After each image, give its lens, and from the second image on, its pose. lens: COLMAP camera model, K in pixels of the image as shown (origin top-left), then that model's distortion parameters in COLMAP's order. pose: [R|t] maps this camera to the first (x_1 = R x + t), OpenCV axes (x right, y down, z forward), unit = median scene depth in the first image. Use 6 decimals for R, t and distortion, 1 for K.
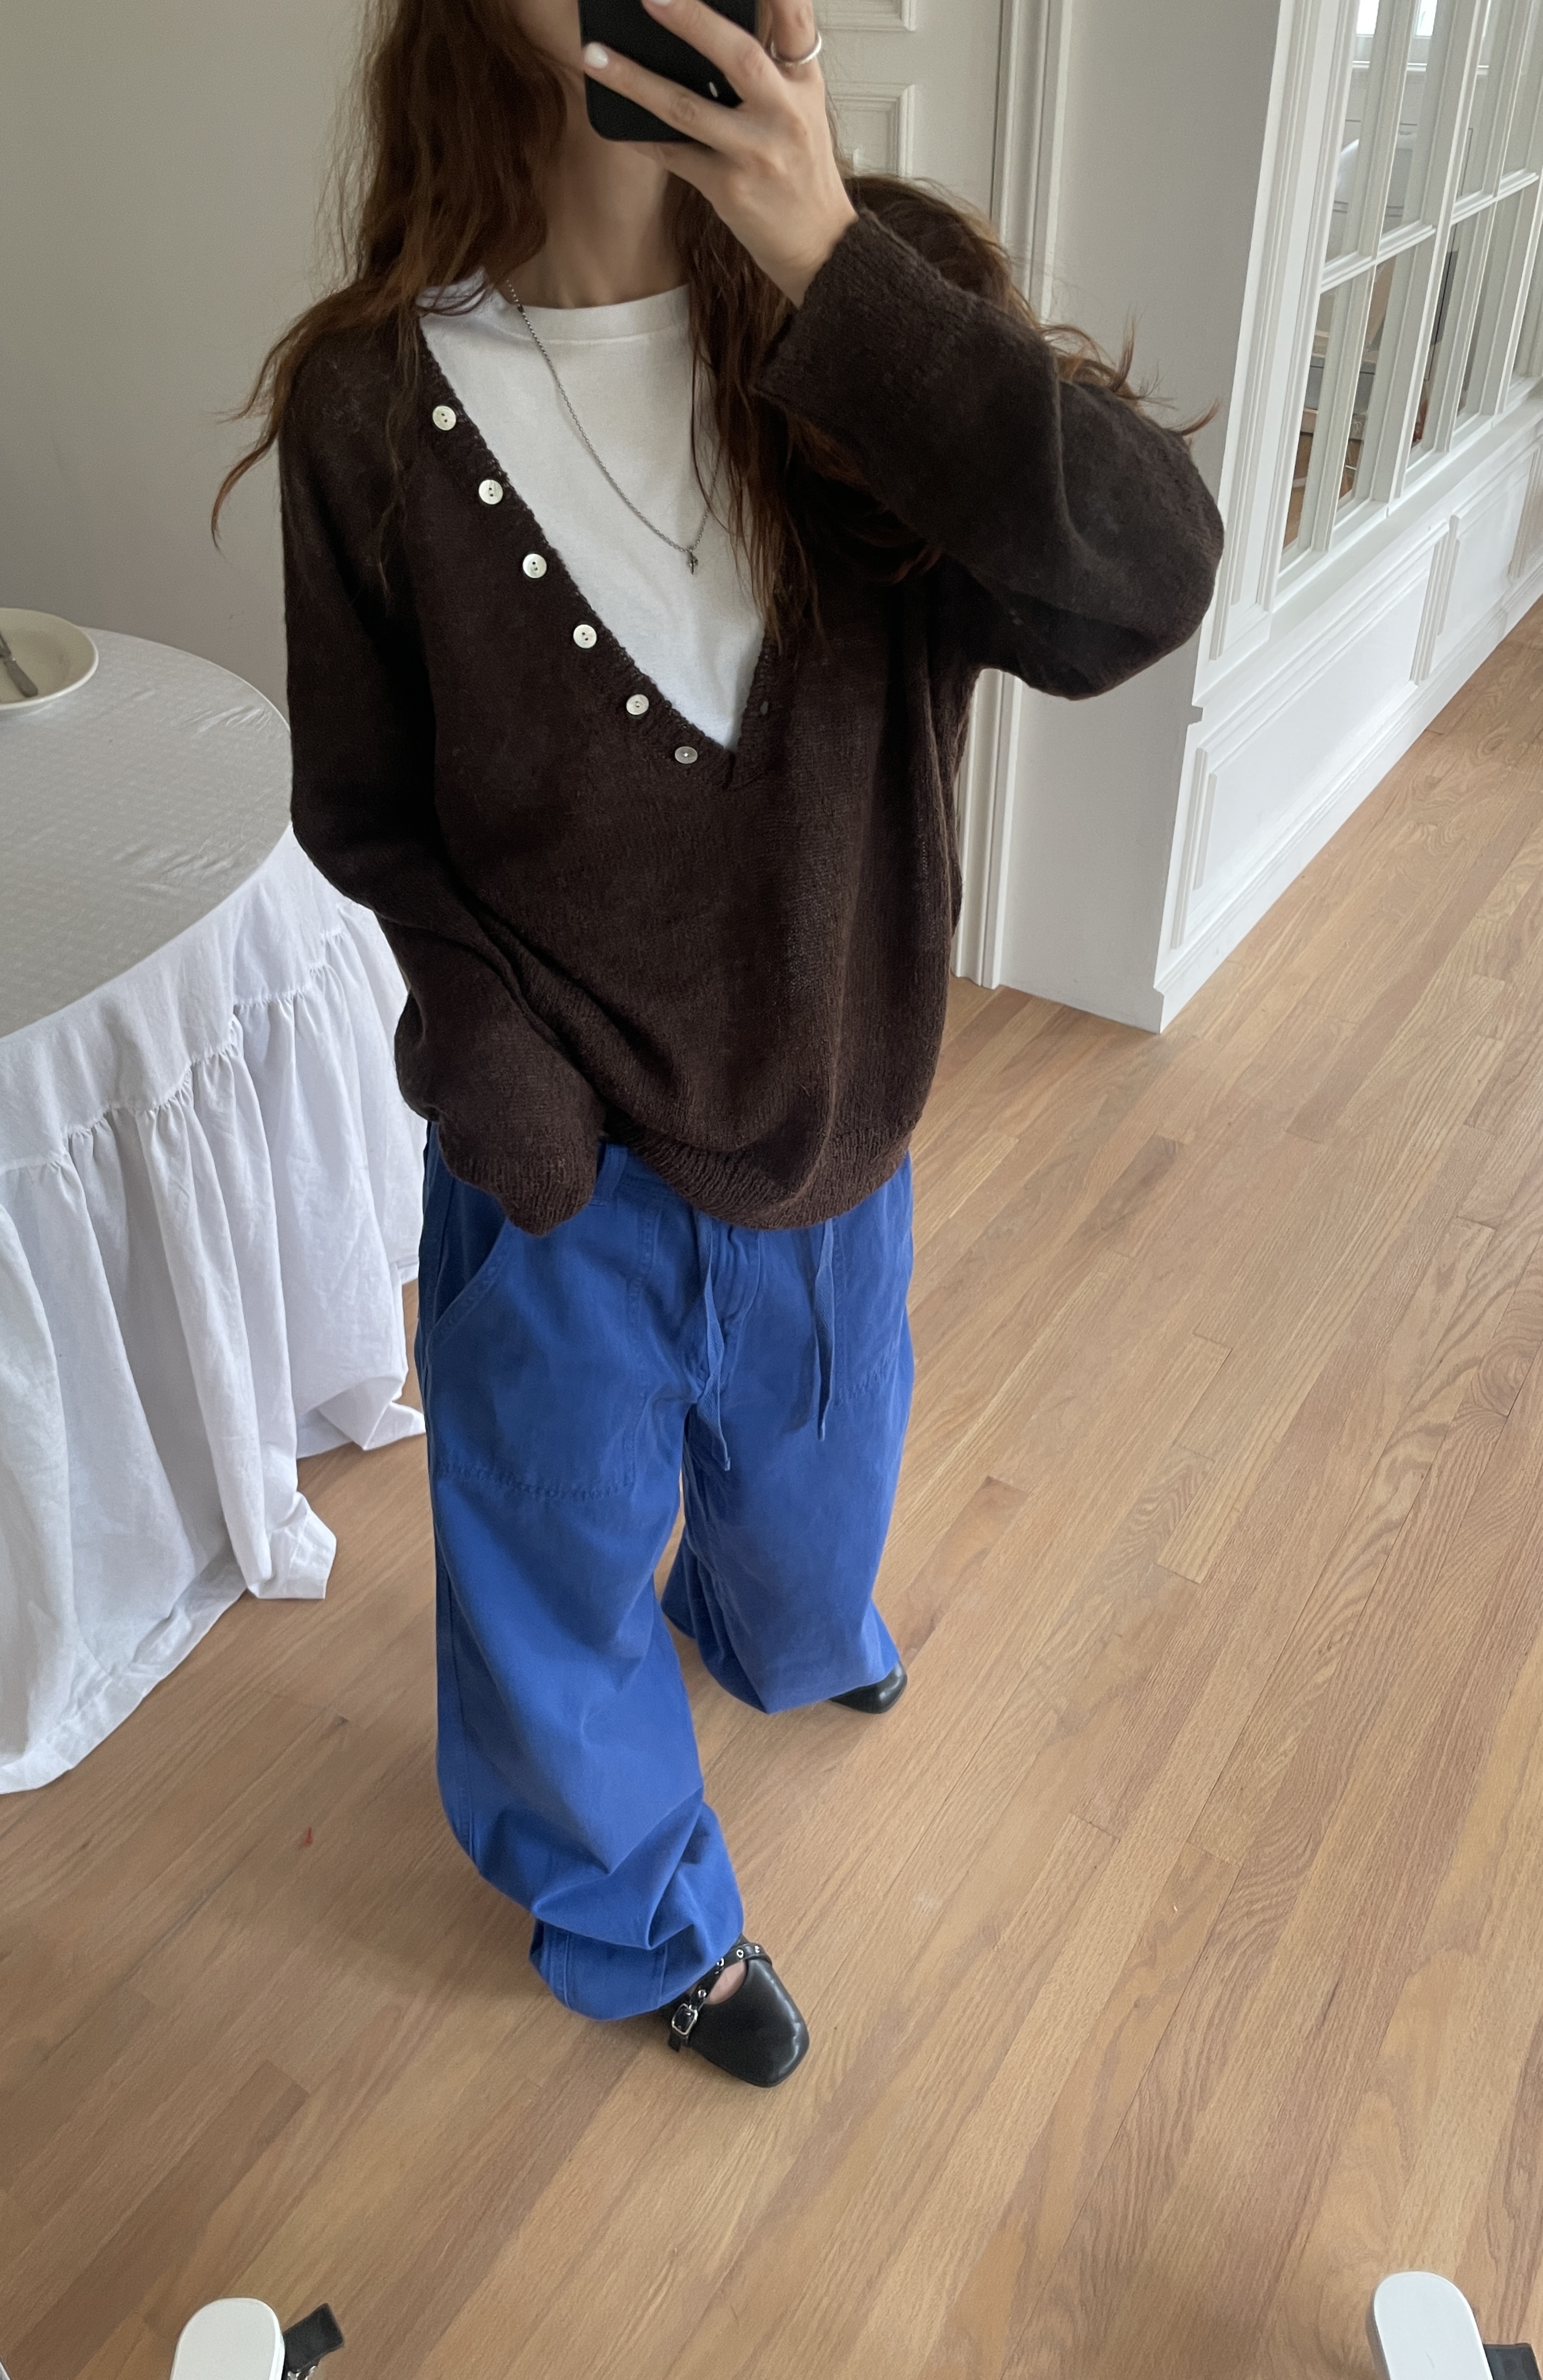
lens RADIAL K [[1810.9, 0, 752.6], [0, 1810.9, 1068.3], [0, 0, 1]] dist [0.086653, -0.138824]
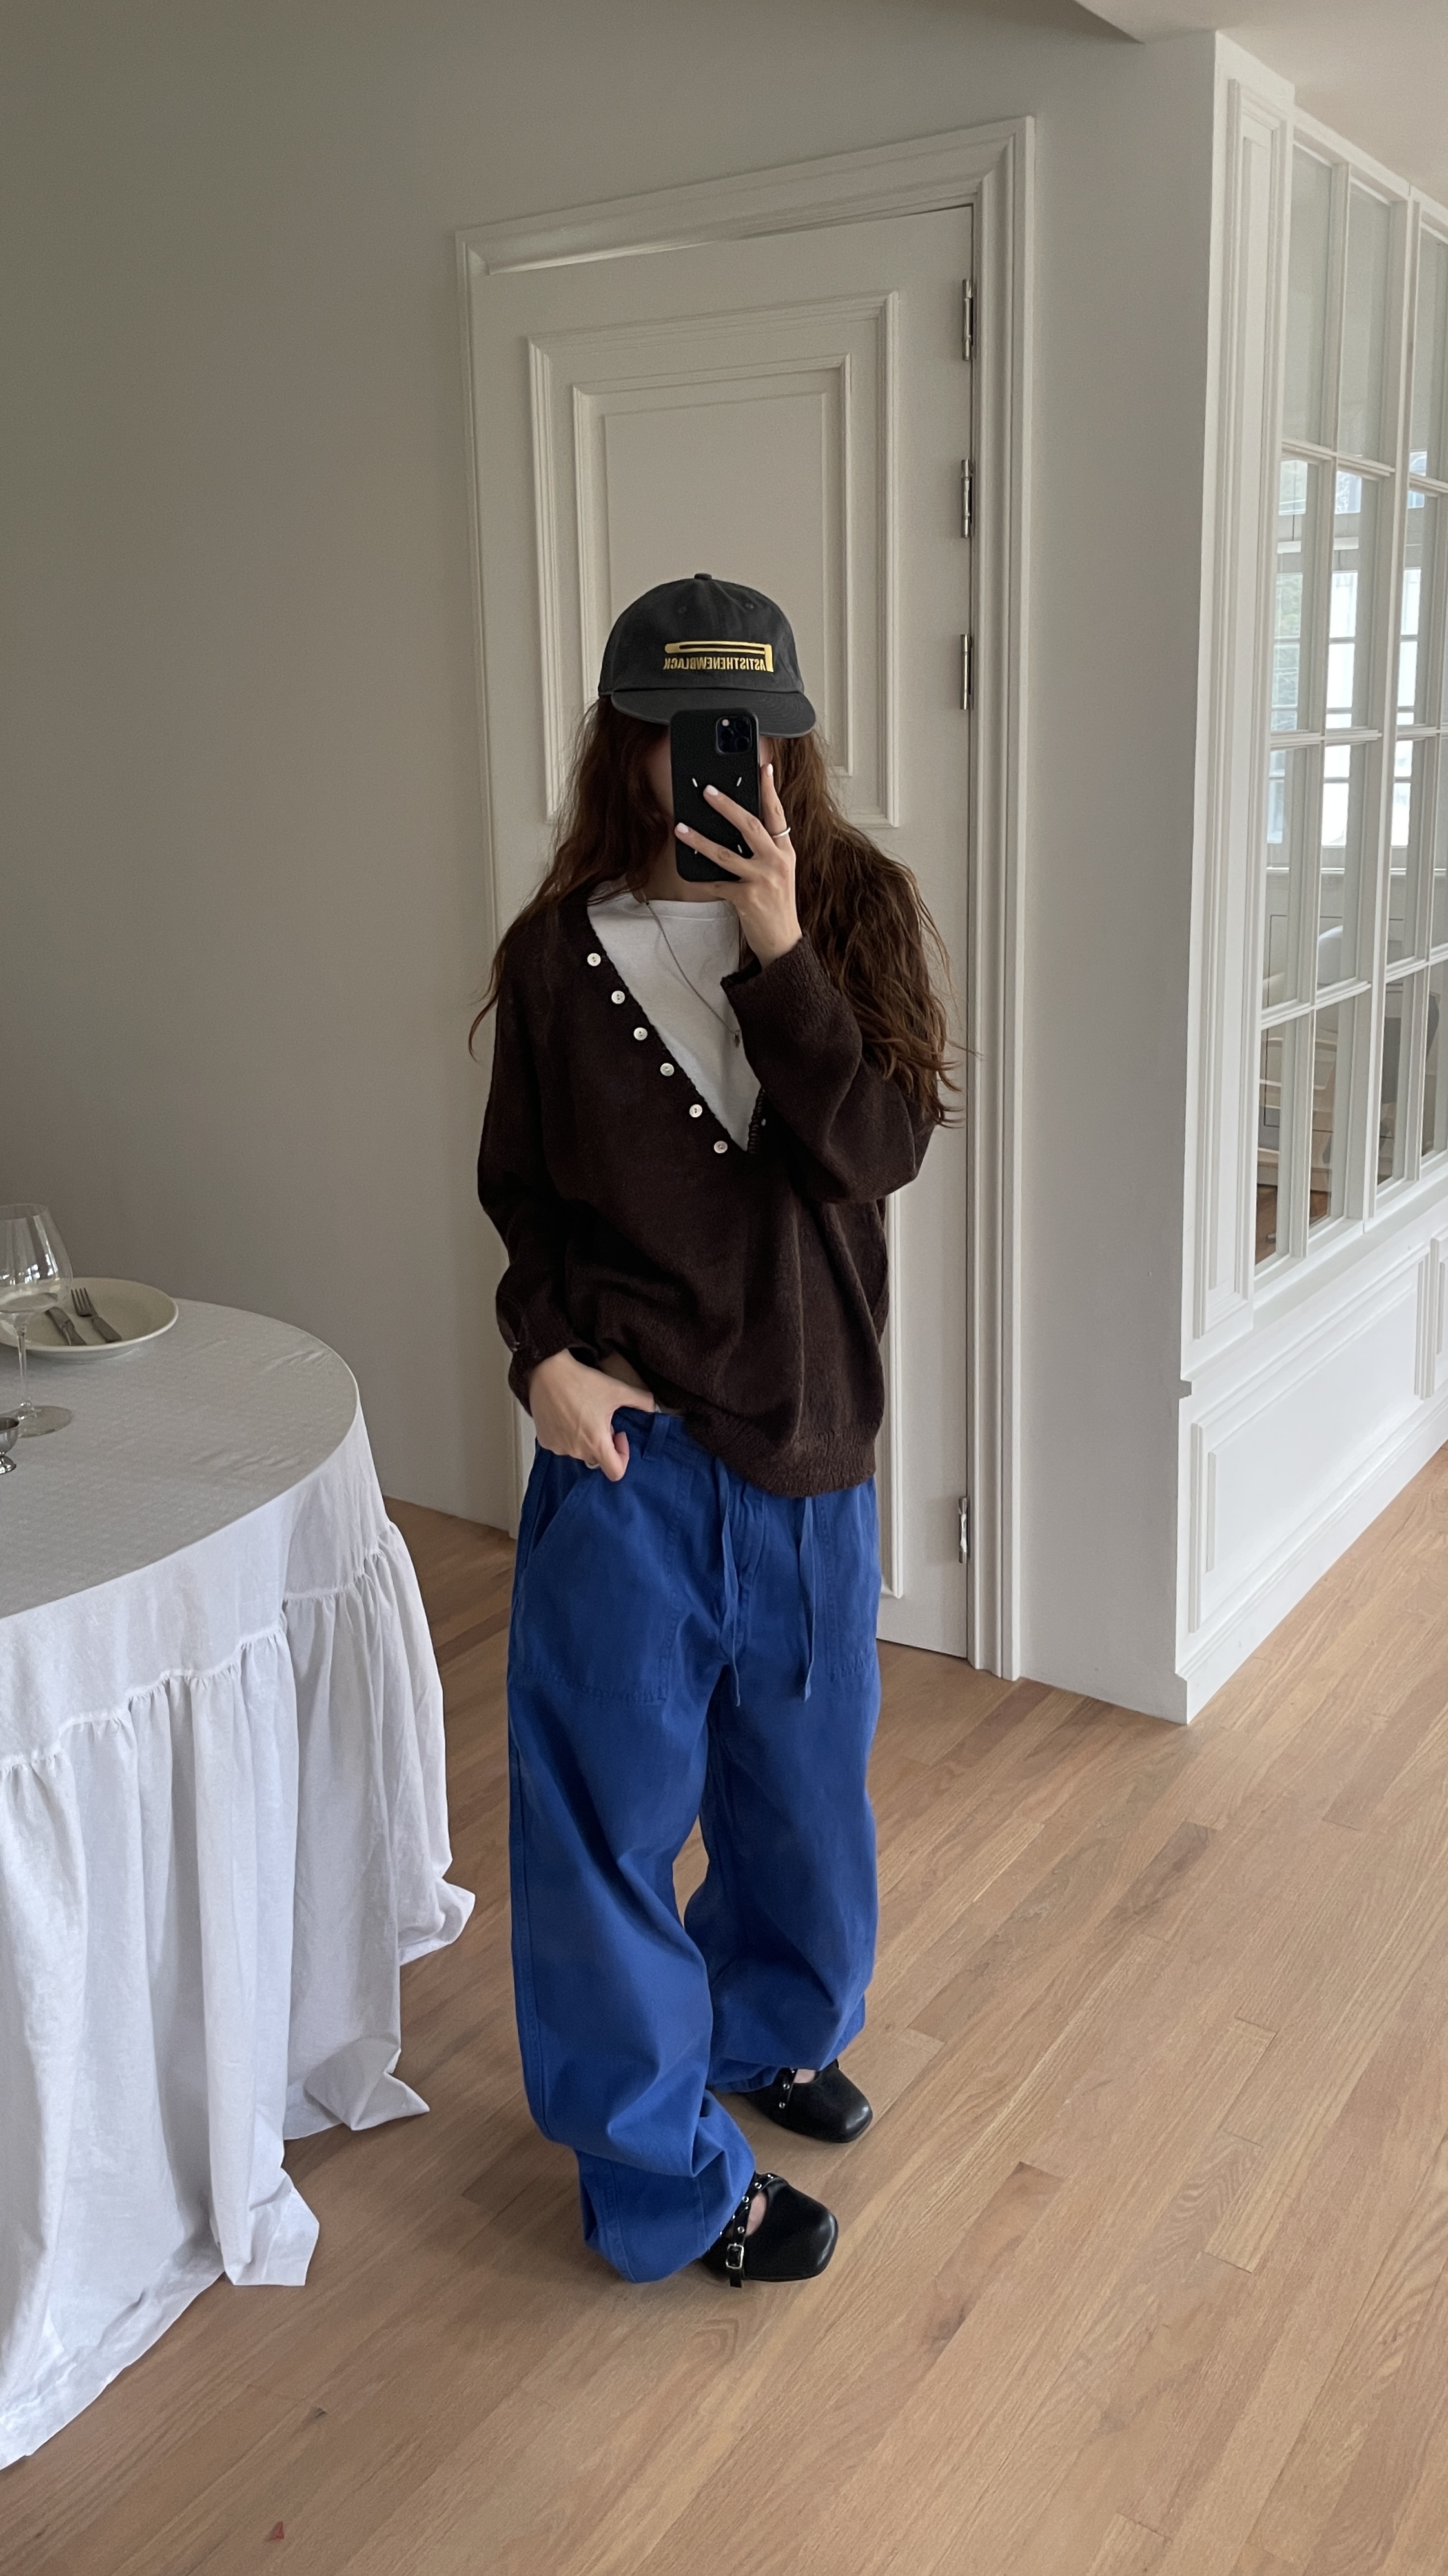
lens RADIAL K [[1991.3, 0, 727.1], [0, 1991.3, 1070.3], [0, 0, 1]] dist [0.050656, -0.048634]
pose [[0.999796, -0.001545, -0.020132, 0.001392], [-0.006727, 0.914599, -0.404306, 0.133527], [0.019037, 0.404359, 0.914402, -0.171609]]
